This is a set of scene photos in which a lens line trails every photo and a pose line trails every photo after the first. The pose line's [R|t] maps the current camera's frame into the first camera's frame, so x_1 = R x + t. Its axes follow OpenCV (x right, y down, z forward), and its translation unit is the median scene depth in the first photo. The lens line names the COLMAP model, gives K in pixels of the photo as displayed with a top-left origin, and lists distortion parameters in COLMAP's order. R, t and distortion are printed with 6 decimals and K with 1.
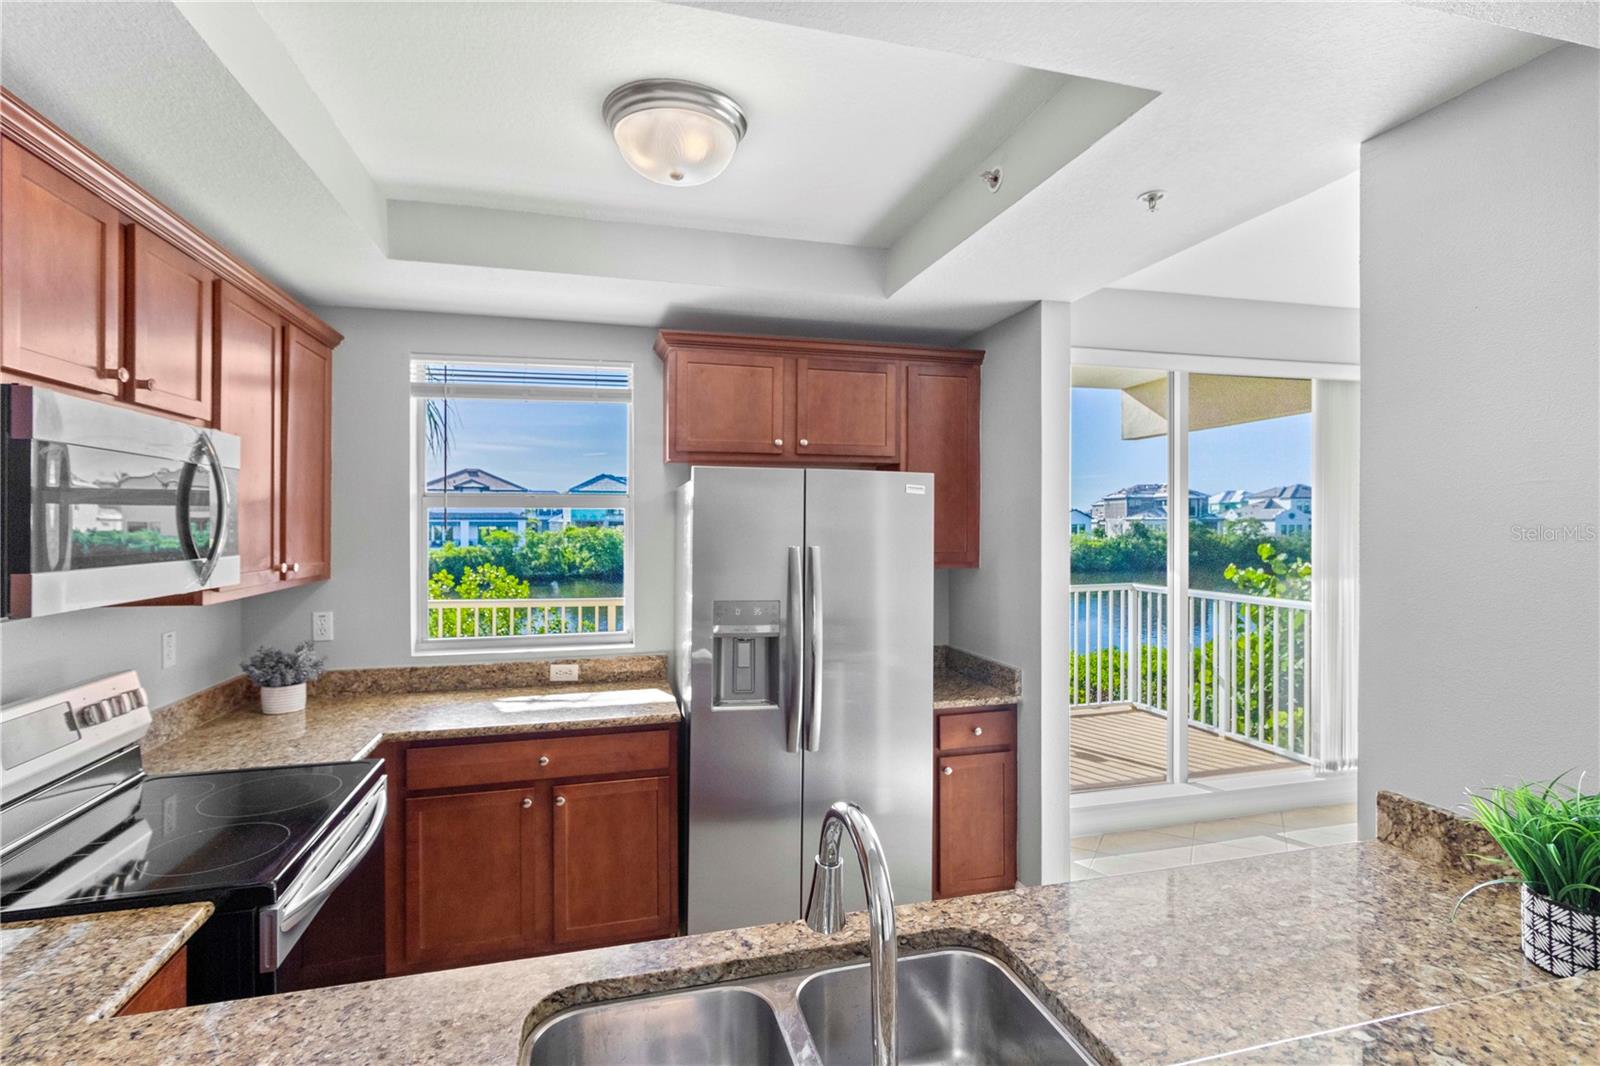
lens RADIAL K [[743.9, 0, 795.3], [0, 743.9, 522.3], [0, 0, 1]] dist [0.003342, 0.000862]
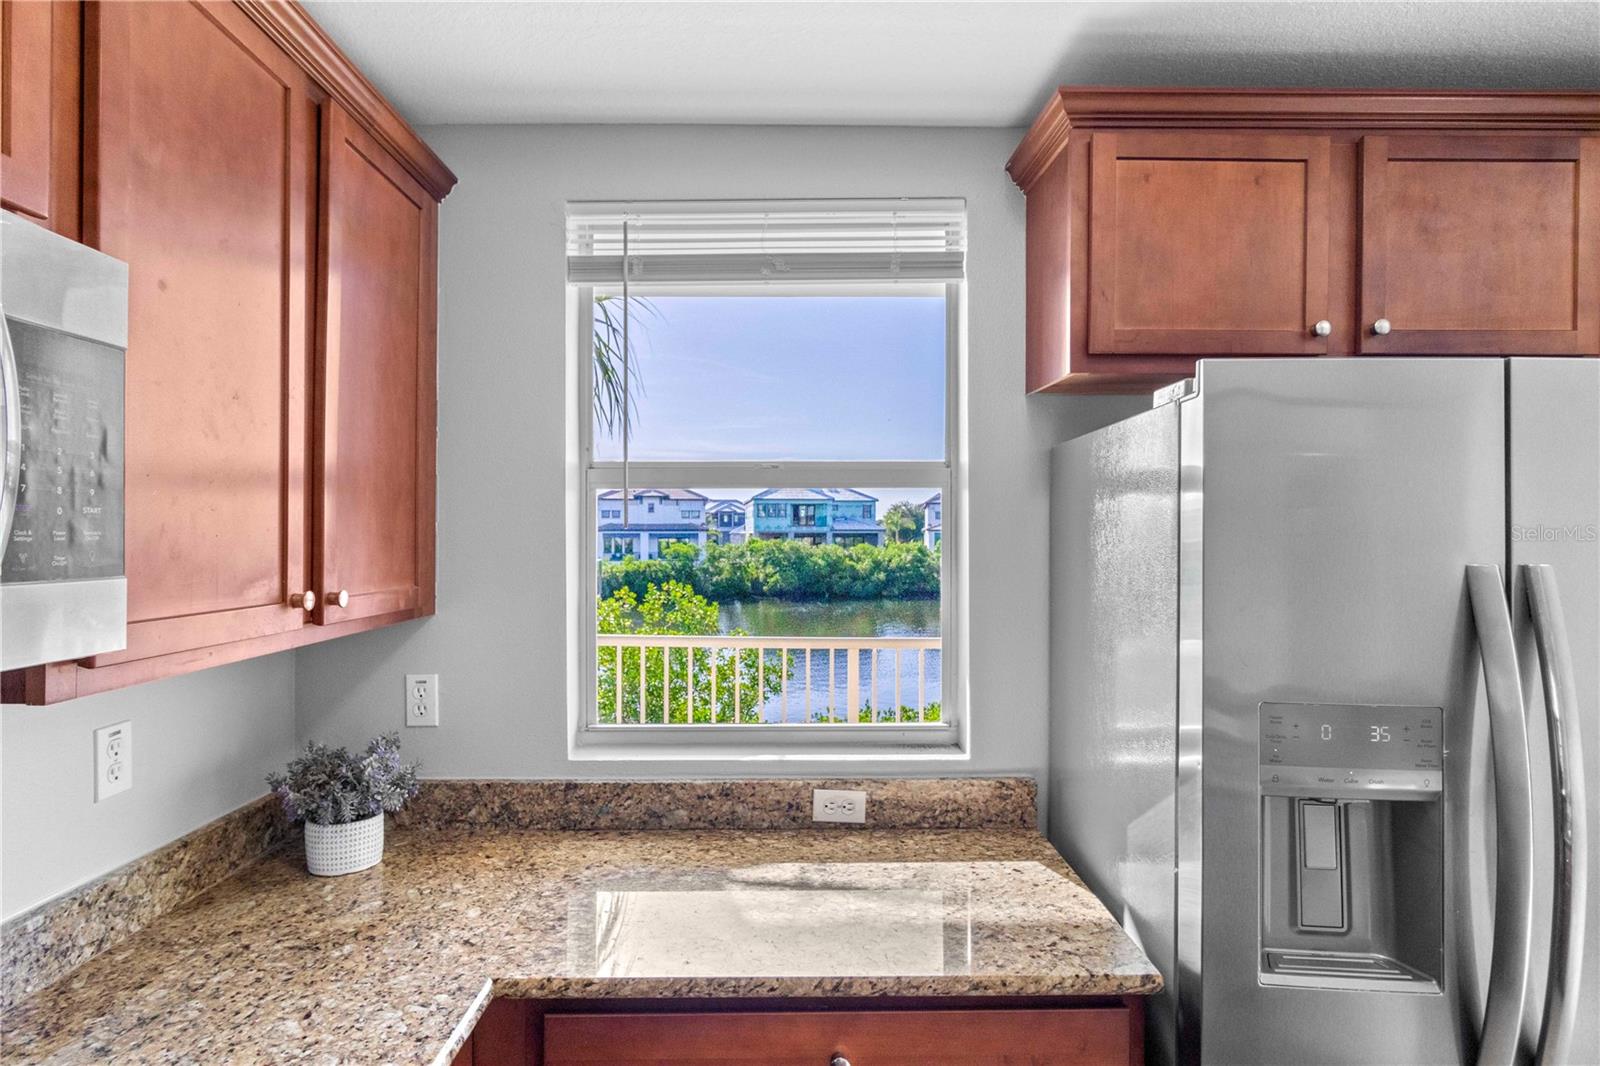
lens RADIAL K [[827.7, 0, 796.2], [0, 827.7, 536.1], [0, 0, 1]] dist [0.001435, -0.000140]
pose [[0.972145, 0.000963, -0.234378, -0.210994], [-0.000695, 0.999999, 0.001227, 0.015760], [0.234379, -0.001030, 0.972145, 0.449349]]
